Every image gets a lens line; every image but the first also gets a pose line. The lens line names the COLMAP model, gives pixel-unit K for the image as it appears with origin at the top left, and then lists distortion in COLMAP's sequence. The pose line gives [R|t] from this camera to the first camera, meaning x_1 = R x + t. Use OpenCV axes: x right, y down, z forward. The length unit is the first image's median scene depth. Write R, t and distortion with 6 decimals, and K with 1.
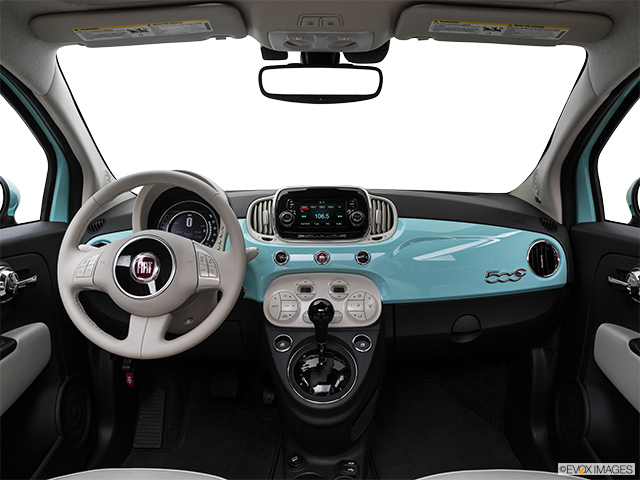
lens RADIAL K [[492.2, 0, 322.2], [0, 492.2, 238.5], [0, 0, 1]] dist [-0.108687, 0.029188]
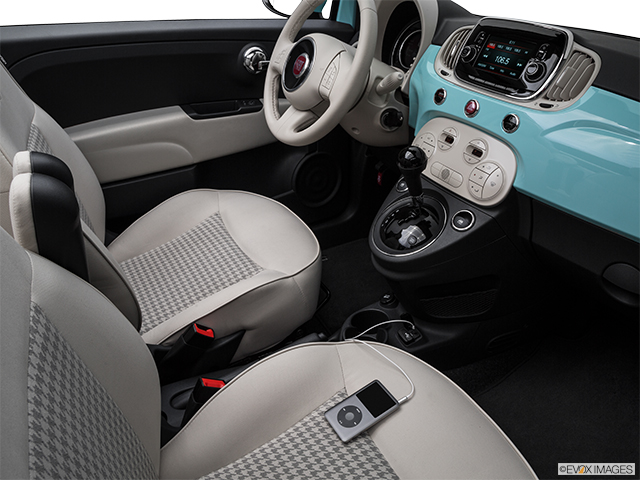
lens RADIAL K [[492.2, 0, 313.6], [0, 492.2, 234.8], [0, 0, 1]] dist [-0.108687, 0.029188]
pose [[0.463612, 0.458683, -0.758072, 0.566805], [-0.175992, 0.886199, 0.428577, -0.071661], [0.868384, -0.065278, 0.491577, 0.341706]]
